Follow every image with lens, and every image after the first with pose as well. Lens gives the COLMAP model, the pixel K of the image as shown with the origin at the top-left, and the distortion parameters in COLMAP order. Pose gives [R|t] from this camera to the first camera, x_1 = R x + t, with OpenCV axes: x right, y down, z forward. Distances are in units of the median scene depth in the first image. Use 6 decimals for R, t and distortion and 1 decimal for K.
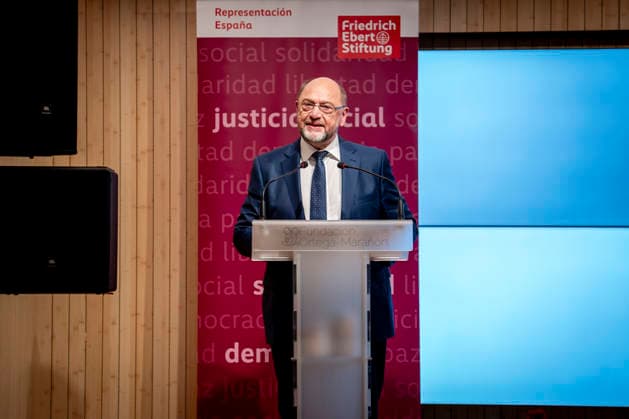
lens RADIAL K [[3593.2, 0, 327.0], [0, 3593.2, 201.0], [0, 0, 1]] dist [1.583084, 25.979222]
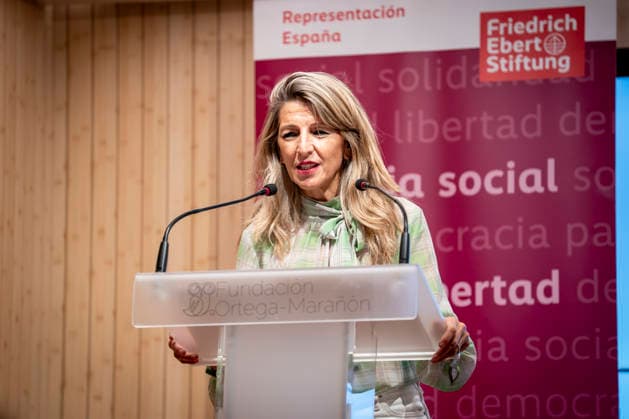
lens RADIAL K [[3593.2, 0, 327.0], [0, 3593.2, 201.0], [0, 0, 1]] dist [1.583084, 25.979222]
pose [[0.963525, -0.039876, -0.264629, 0.136608], [0.003373, 0.990568, -0.136982, 0.062140], [0.267595, 0.131093, 0.954572, 0.422927]]
